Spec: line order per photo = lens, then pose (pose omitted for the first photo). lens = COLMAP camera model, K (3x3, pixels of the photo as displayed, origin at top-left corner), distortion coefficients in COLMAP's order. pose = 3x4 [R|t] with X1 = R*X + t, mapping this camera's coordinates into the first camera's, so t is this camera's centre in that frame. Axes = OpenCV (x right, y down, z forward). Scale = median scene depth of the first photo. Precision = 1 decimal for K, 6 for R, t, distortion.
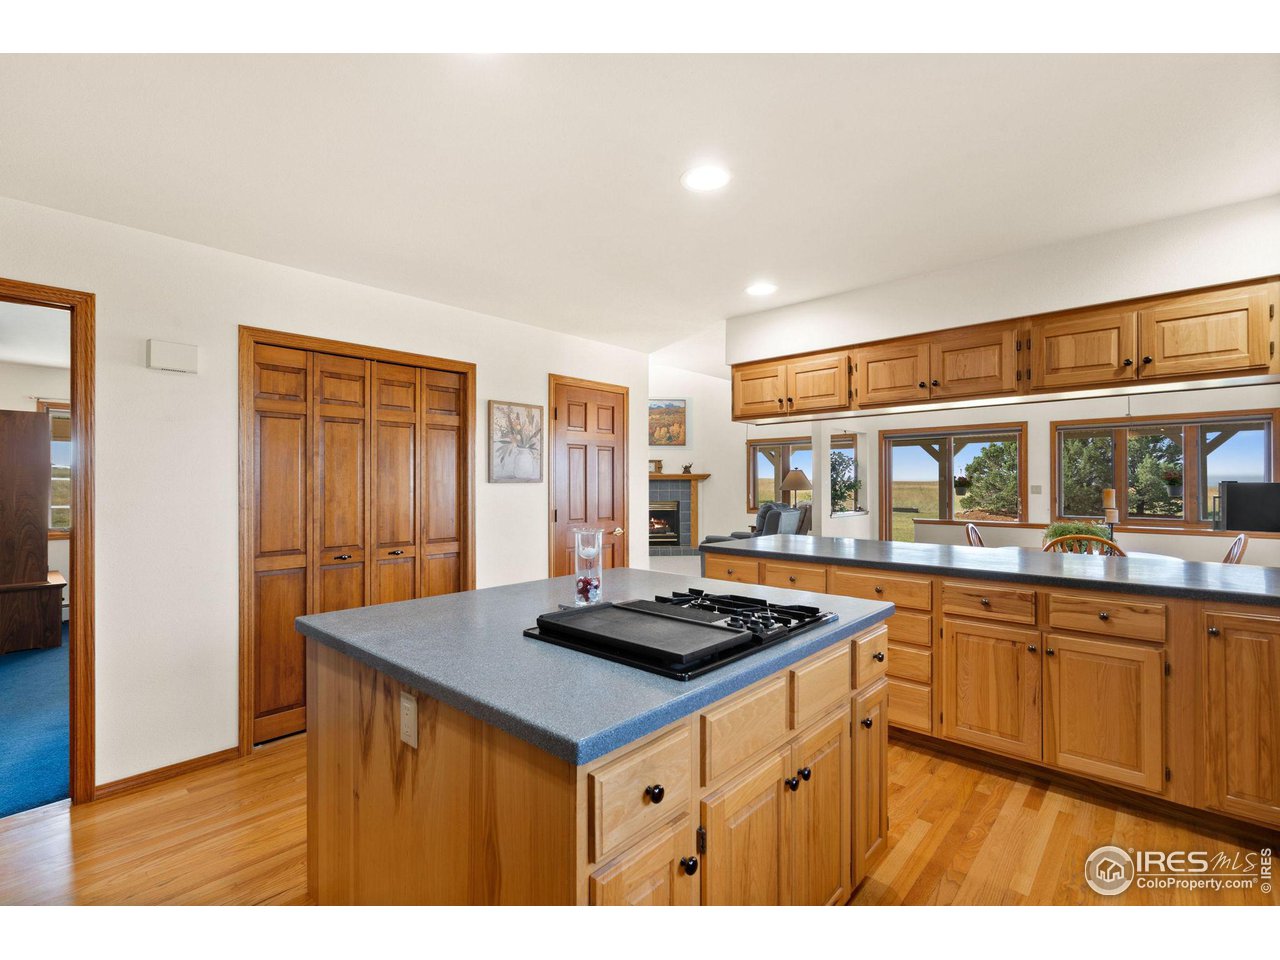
lens RADIAL K [[586.4, 0, 636.3], [0, 586.4, 481.3], [0, 0, 1]] dist [0.001449, 0.001253]
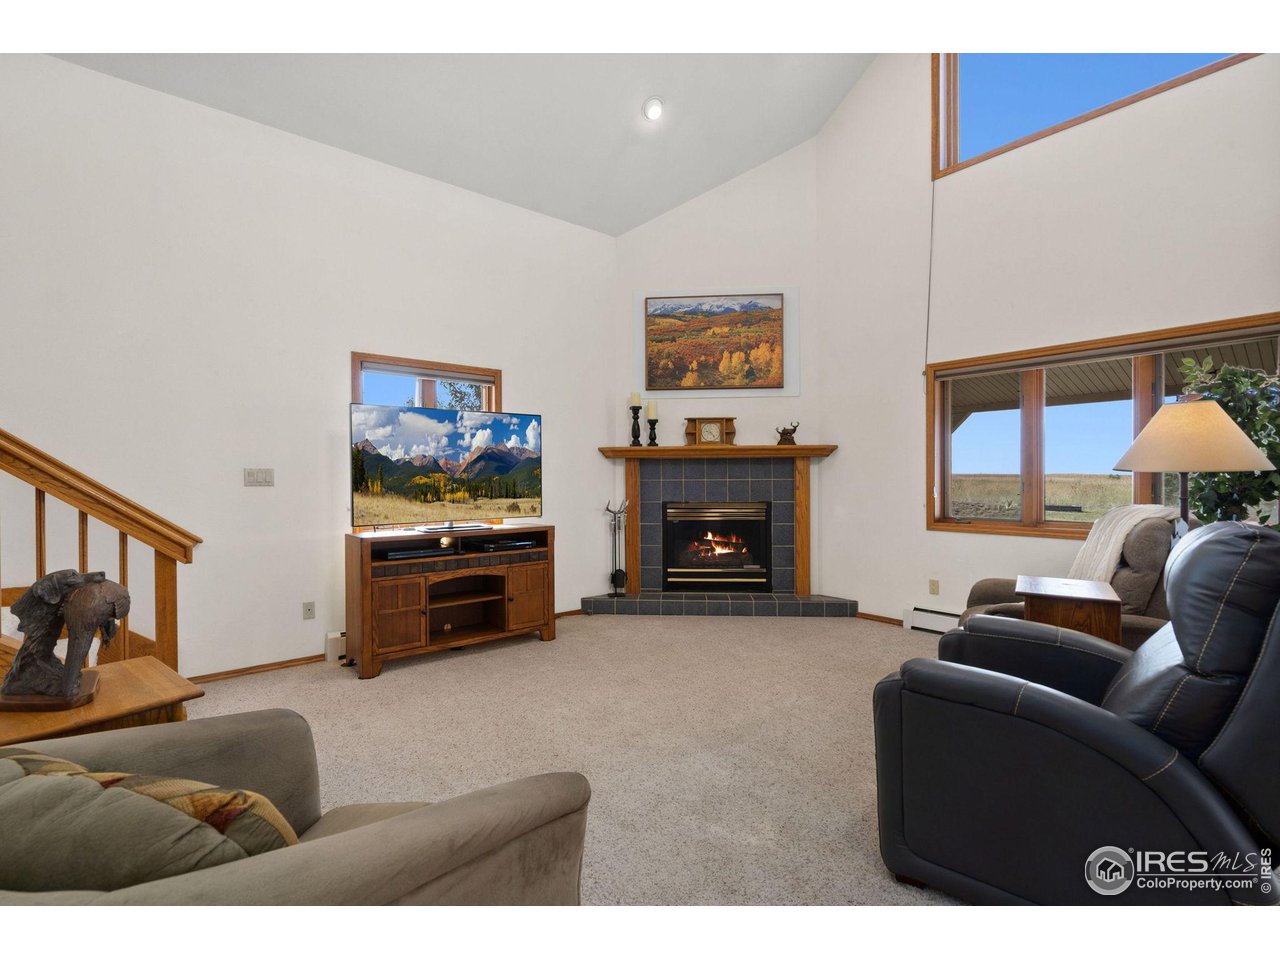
lens RADIAL K [[586.4, 0, 636.5], [0, 586.4, 482.2], [0, 0, 1]] dist [0.001449, 0.001253]
pose [[0.989425, -0.003588, -0.145004, 0.033680], [0.004960, 0.999946, 0.009105, 0.012389], [0.144964, -0.009728, 0.989389, 0.500593]]
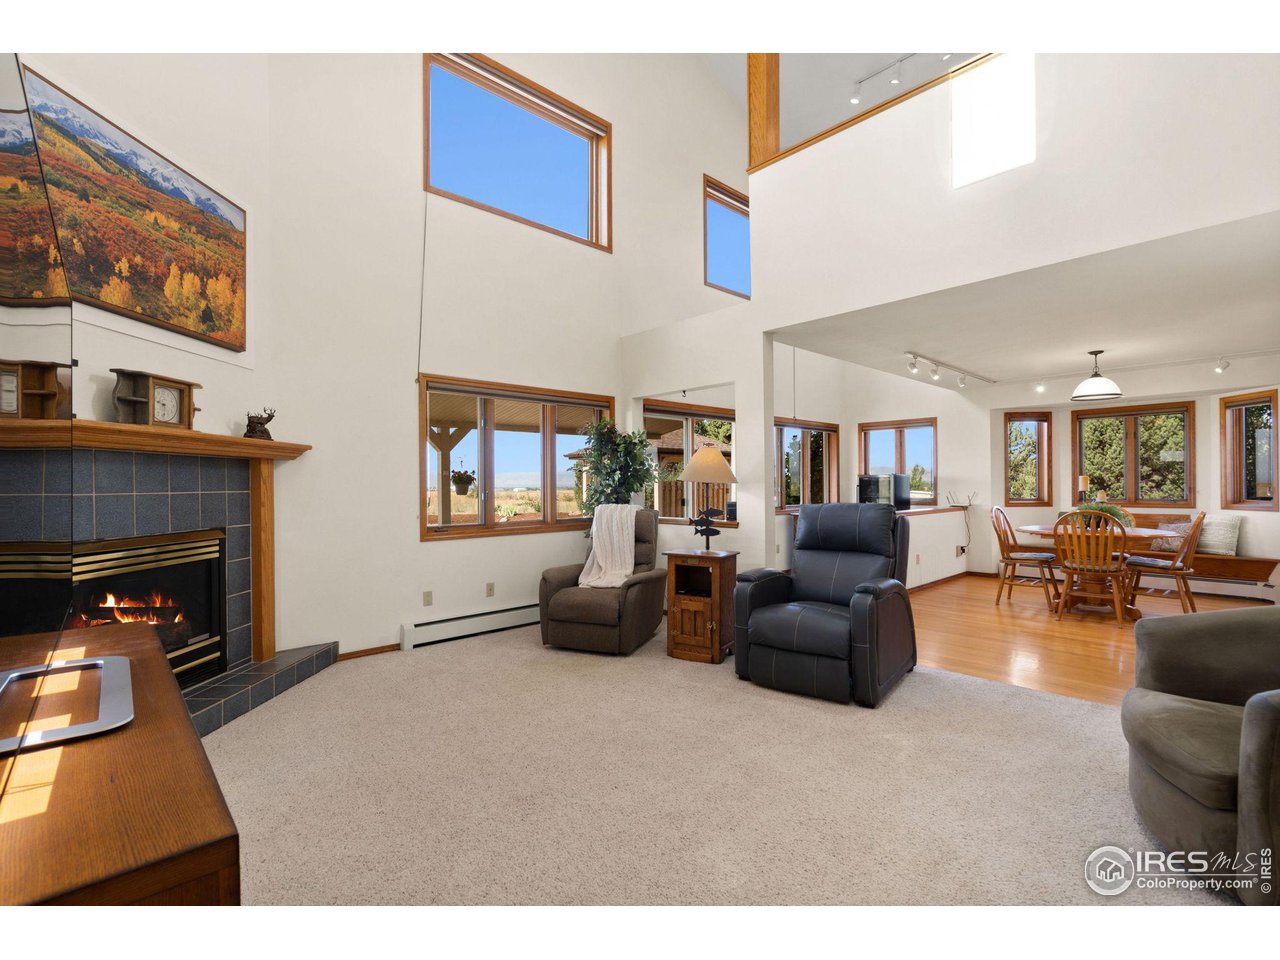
lens RADIAL K [[586.4, 0, 639.2], [0, 586.4, 475.8], [0, 0, 1]] dist [0.001449, 0.001253]
pose [[0.099406, 0.013526, 0.994955, -0.215374], [-0.000241, 0.999908, -0.013570, 0.011036], [-0.995047, 0.001109, 0.099400, 0.753625]]
